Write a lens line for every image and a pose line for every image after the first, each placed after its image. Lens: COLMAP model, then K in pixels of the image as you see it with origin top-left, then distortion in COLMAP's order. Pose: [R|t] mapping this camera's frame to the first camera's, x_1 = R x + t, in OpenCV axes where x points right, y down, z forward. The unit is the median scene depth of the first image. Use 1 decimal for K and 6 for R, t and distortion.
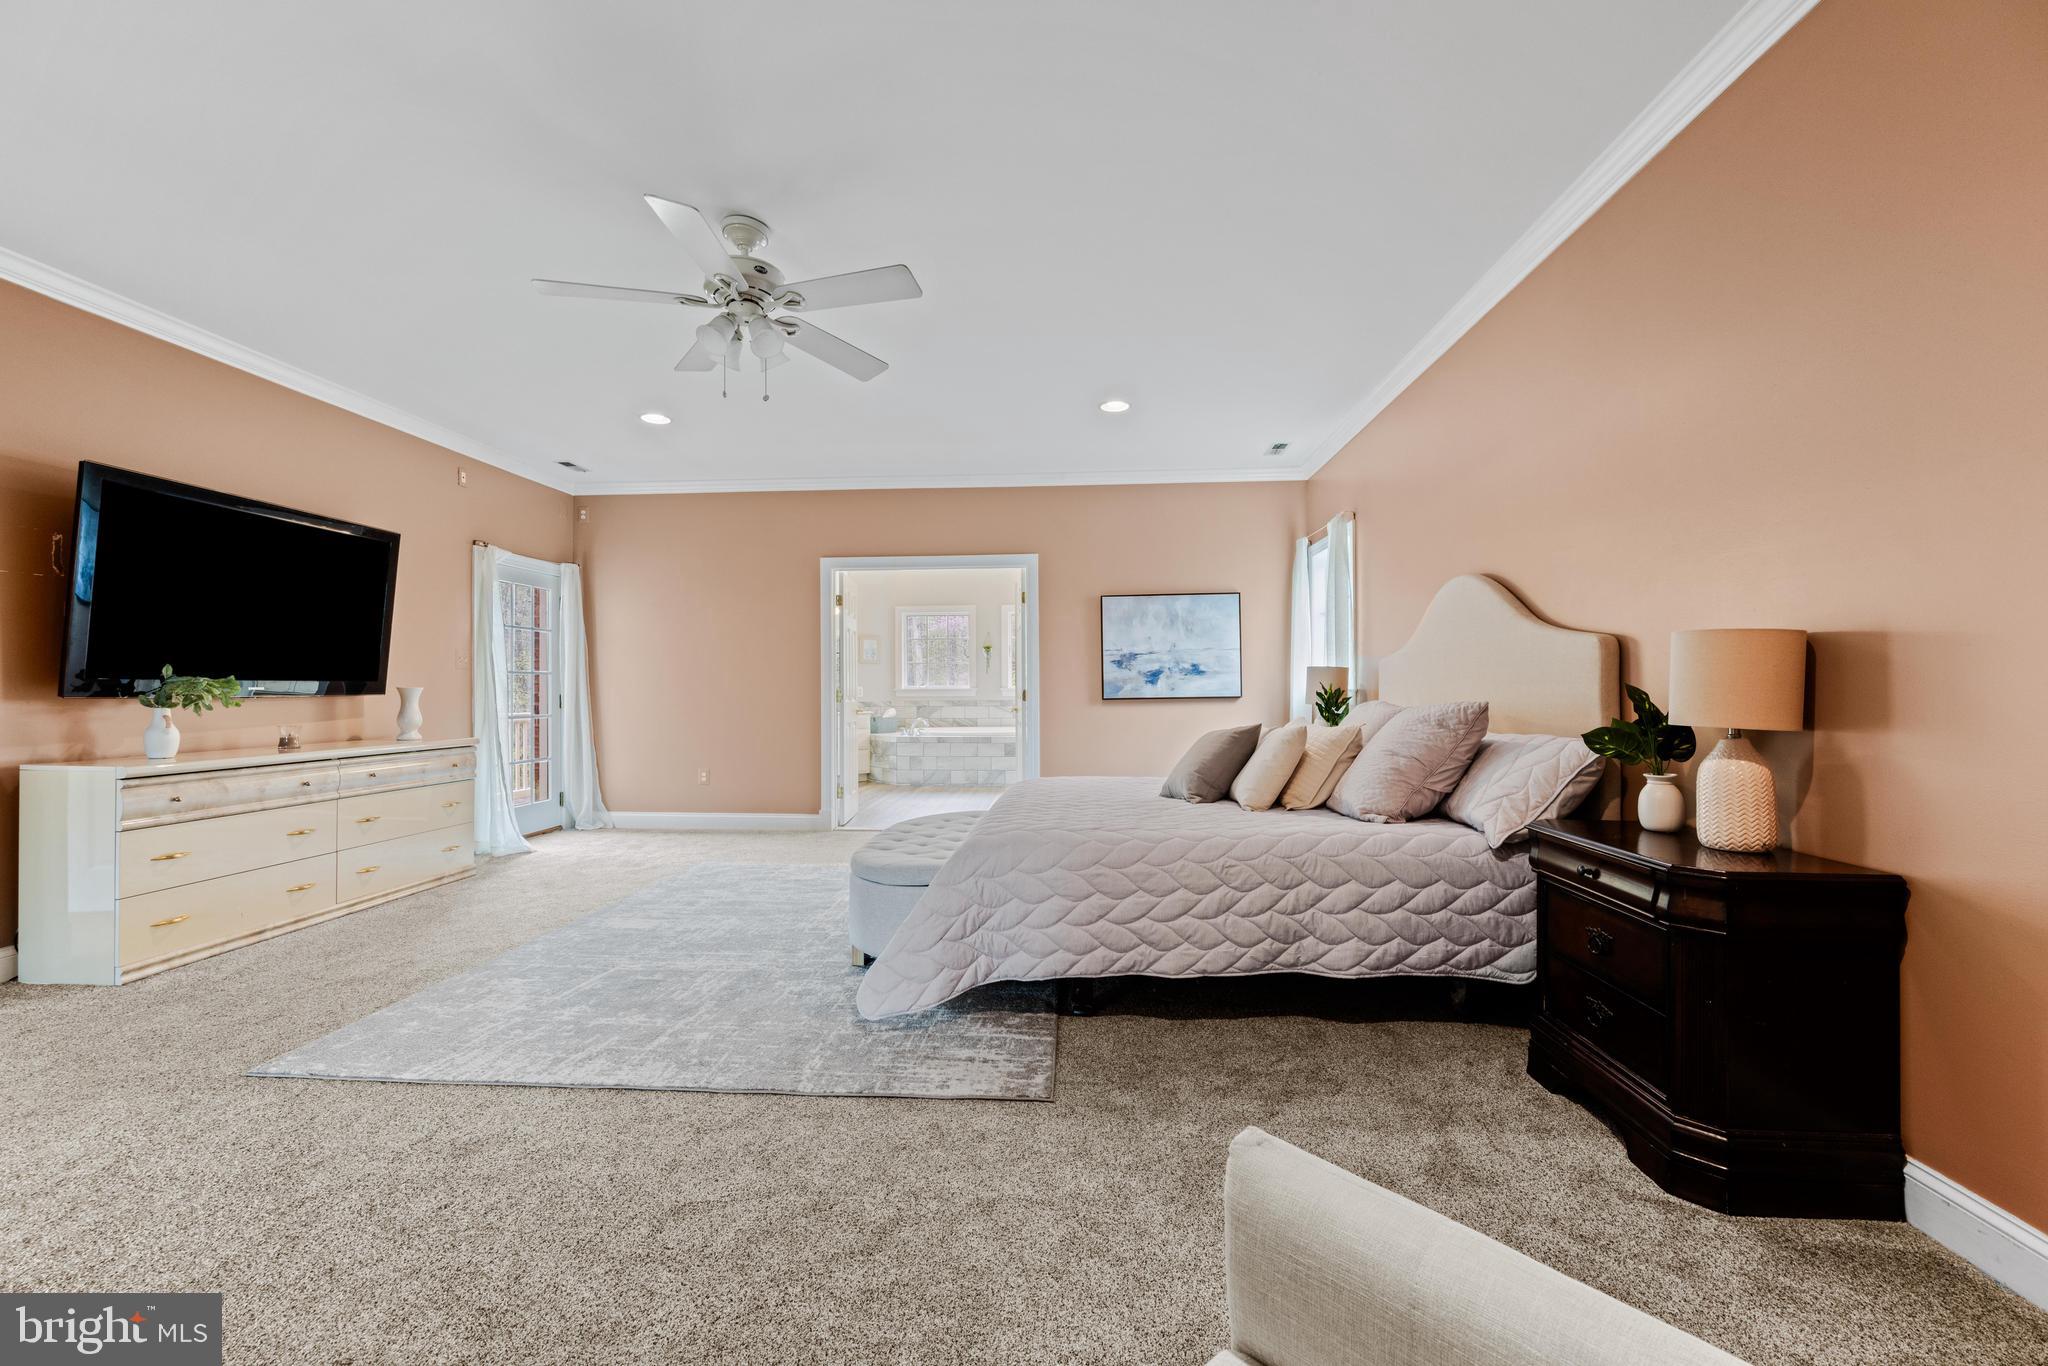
lens RADIAL K [[823.2, 0, 1033.1], [0, 823.2, 680.9], [0, 0, 1]] dist [-0.000780, -0.000171]
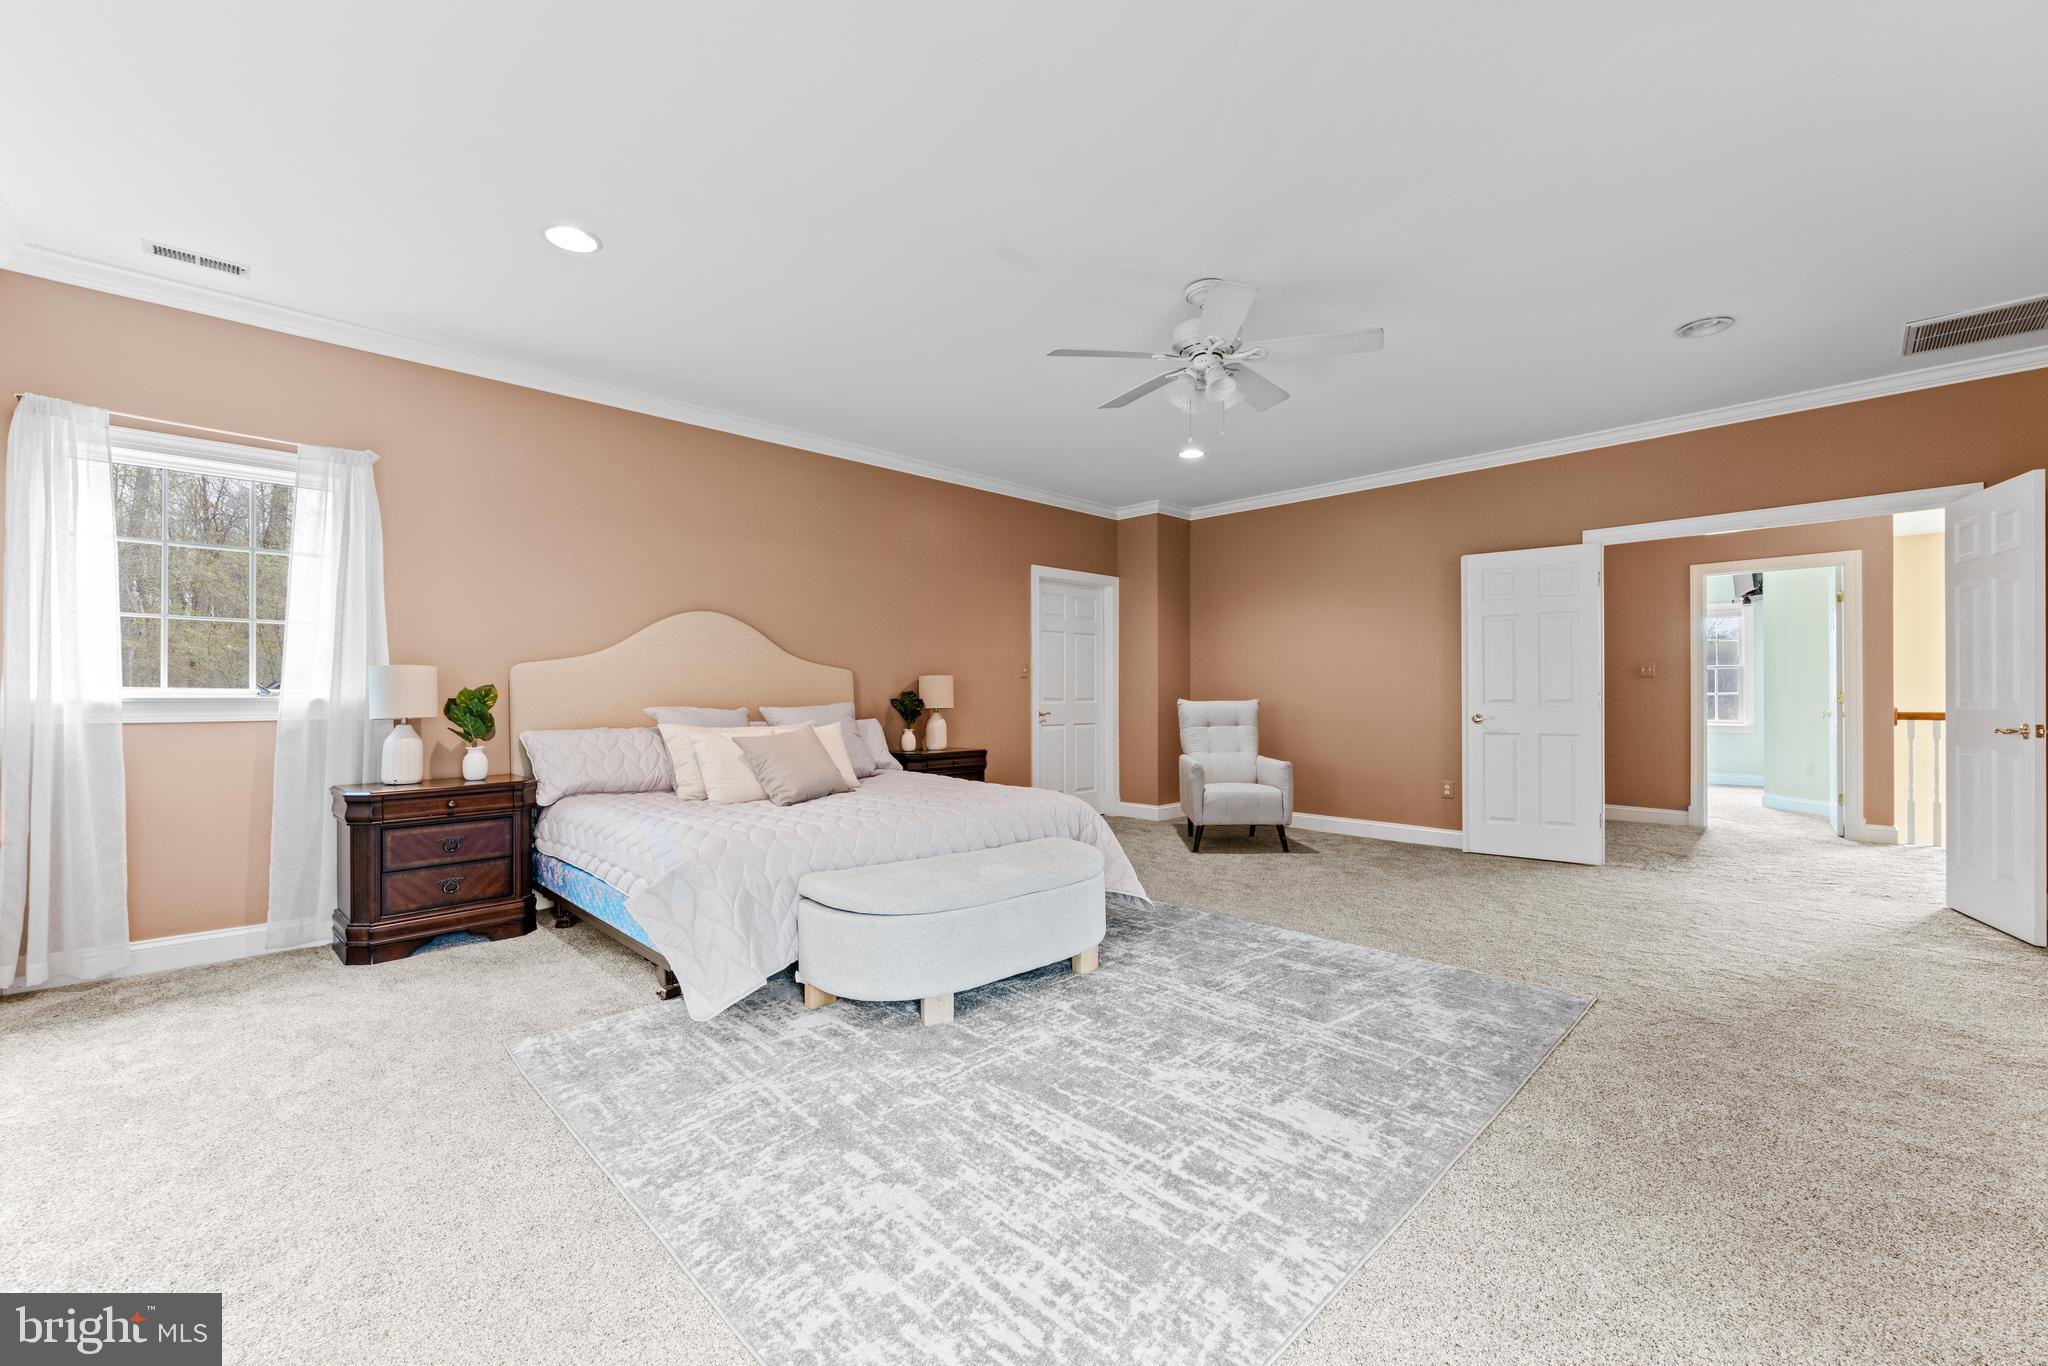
lens RADIAL K [[823.2, 0, 1033.1], [0, 823.2, 680.9], [0, 0, 1]] dist [-0.000780, -0.000171]
pose [[-0.746245, 0.017097, 0.665452, -0.440818], [-0.001215, 0.999633, -0.027045, 0.011797], [-0.665670, -0.020991, -0.745951, 0.954871]]
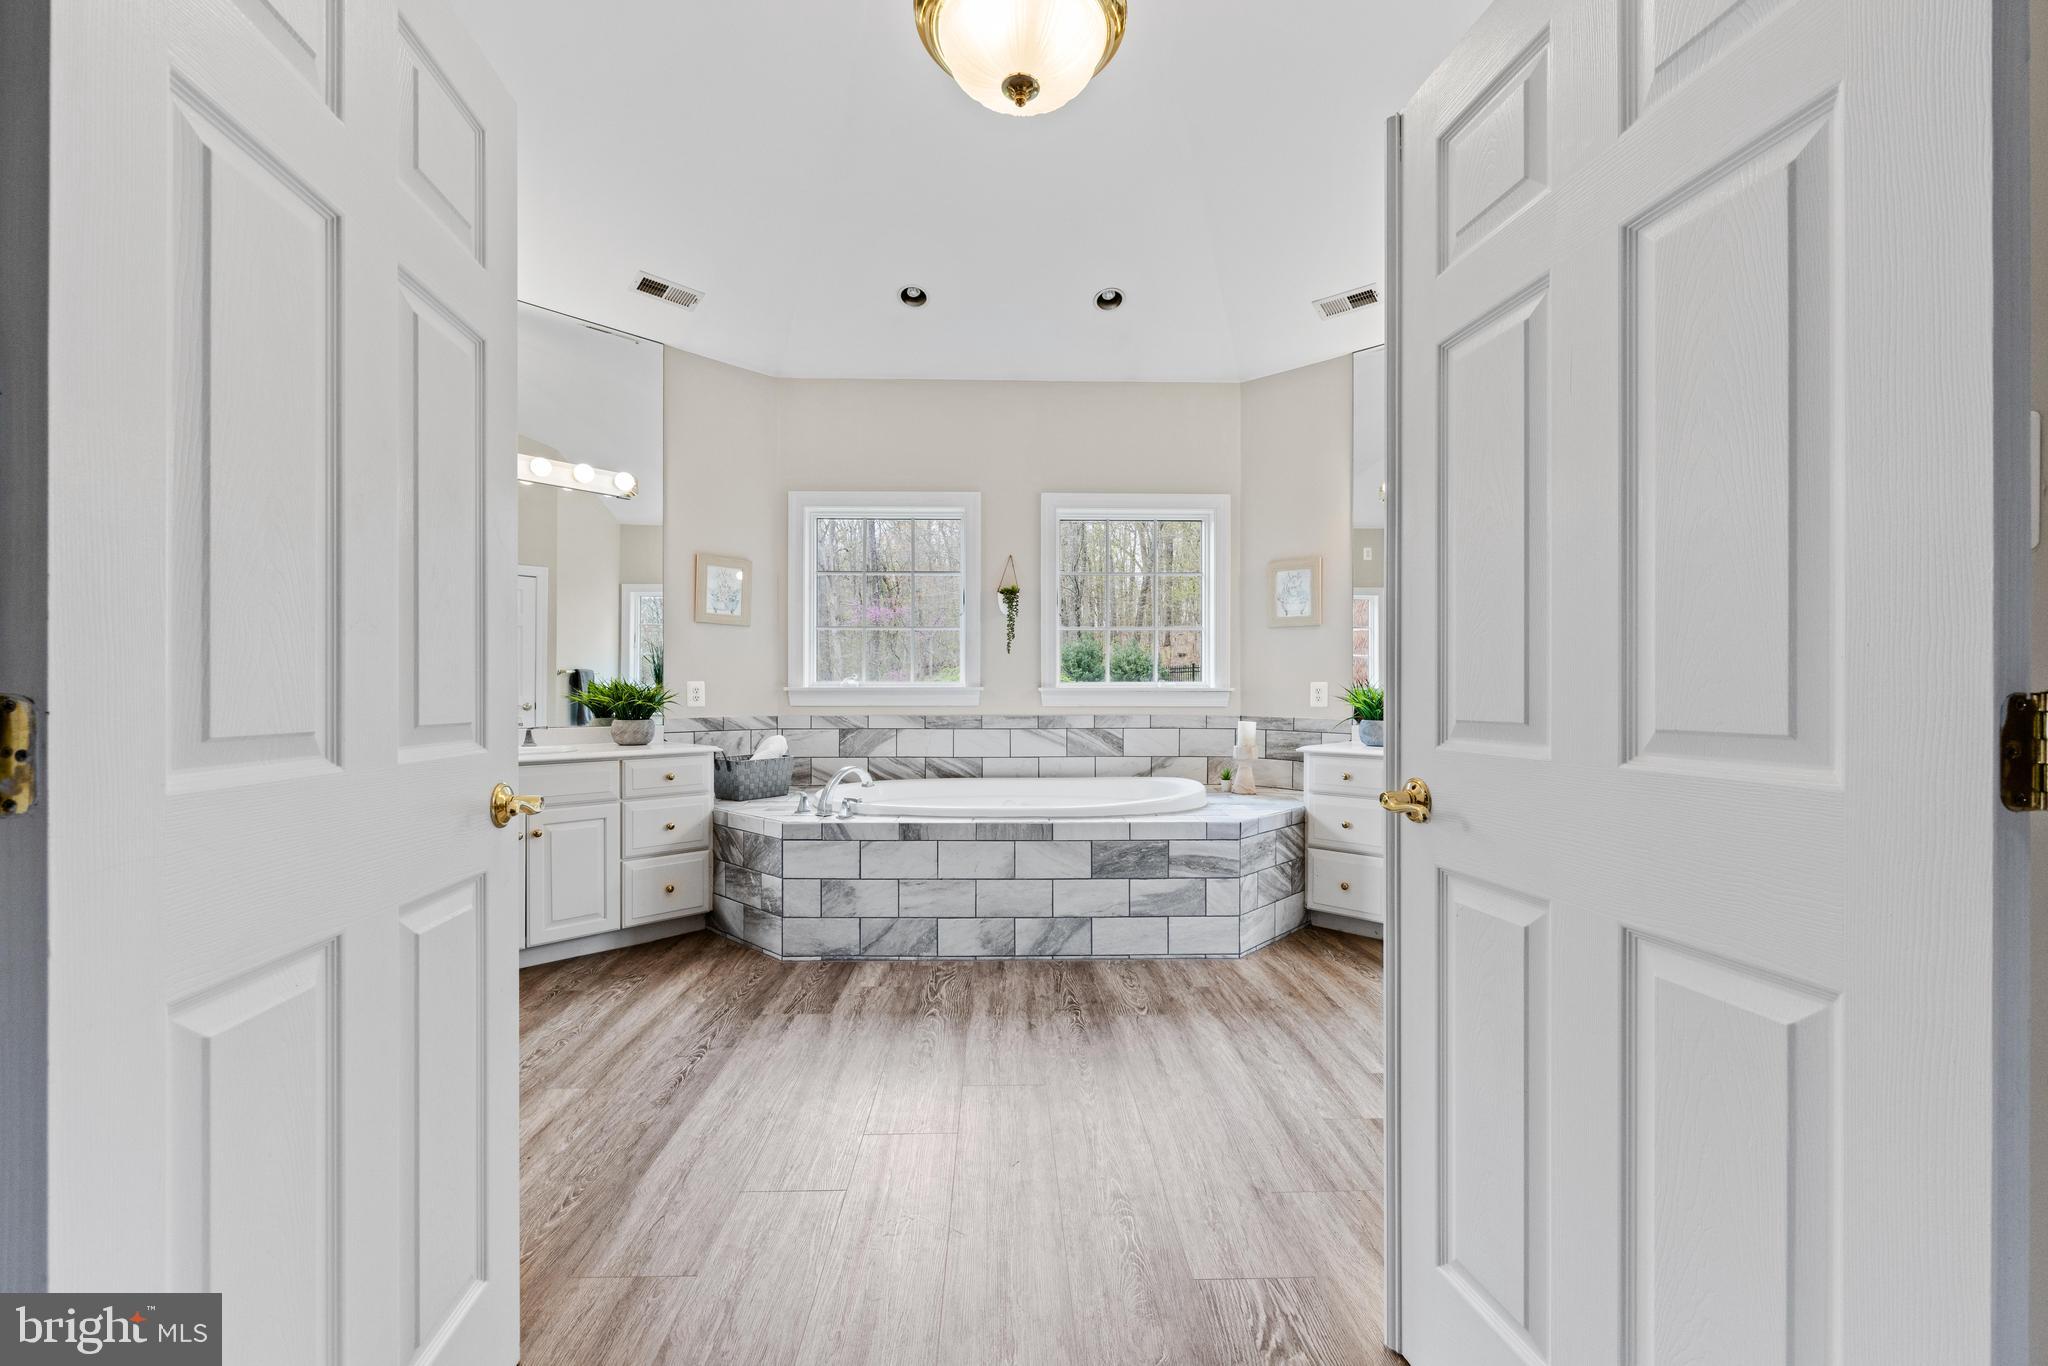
lens RADIAL K [[823.2, 0, 1033.1], [0, 823.2, 680.9], [0, 0, 1]] dist [-0.000780, -0.000171]
pose [[0.994947, 0.009666, 0.099936, -0.141215], [-0.009108, 0.999940, -0.006039, 0.012418], [-0.099988, 0.005098, 0.994976, 0.949457]]
